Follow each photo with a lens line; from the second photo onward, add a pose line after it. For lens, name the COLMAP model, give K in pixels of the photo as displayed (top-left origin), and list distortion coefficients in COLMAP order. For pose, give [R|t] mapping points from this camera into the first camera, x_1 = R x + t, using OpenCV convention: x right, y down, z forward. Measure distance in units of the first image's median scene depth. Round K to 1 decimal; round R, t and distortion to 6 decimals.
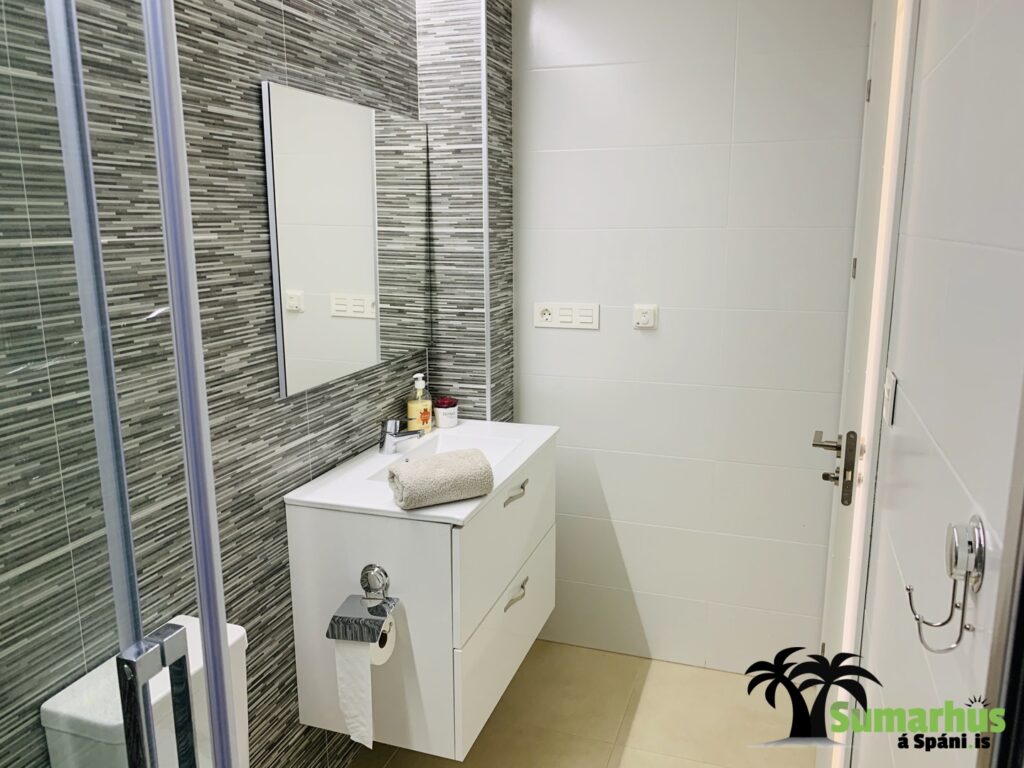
lens RADIAL K [[780.3, 0, 507.9], [0, 780.3, 379.8], [0, 0, 1]] dist [0.046630, -0.092692]
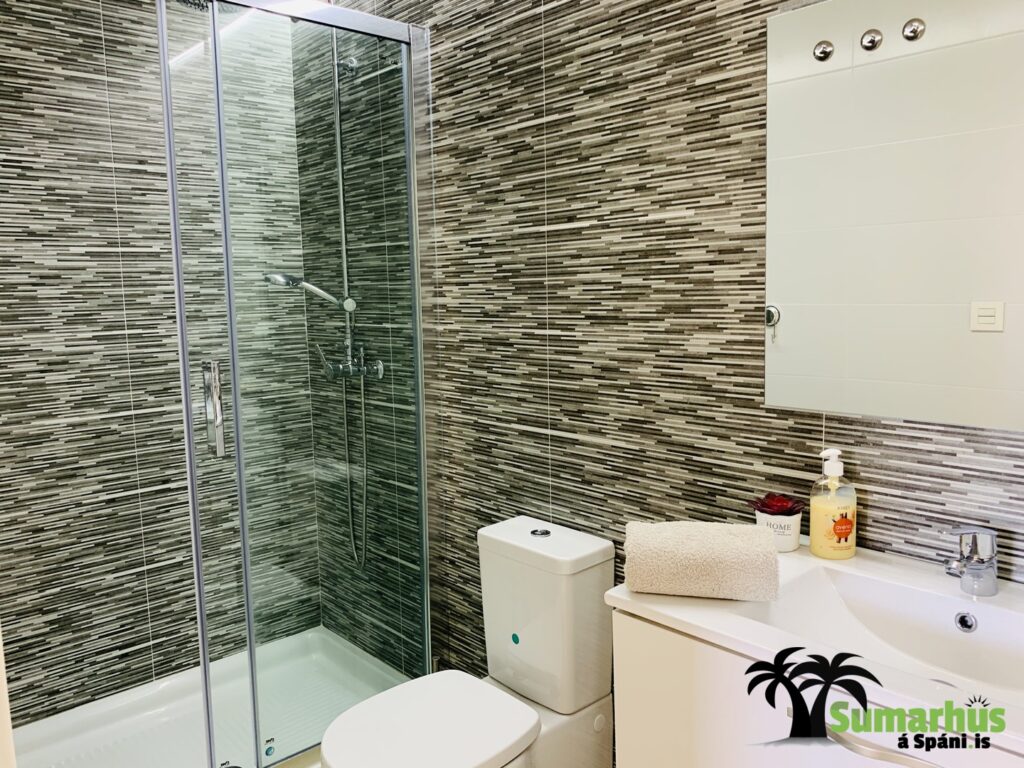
lens RADIAL K [[780.3, 0, 507.9], [0, 780.3, 379.8], [0, 0, 1]] dist [0.046630, -0.092692]
pose [[-0.479484, 0.127326, -0.868265, 0.612627], [-0.144200, 0.964537, 0.221076, -0.162082], [0.865622, 0.231206, -0.444119, 1.267679]]
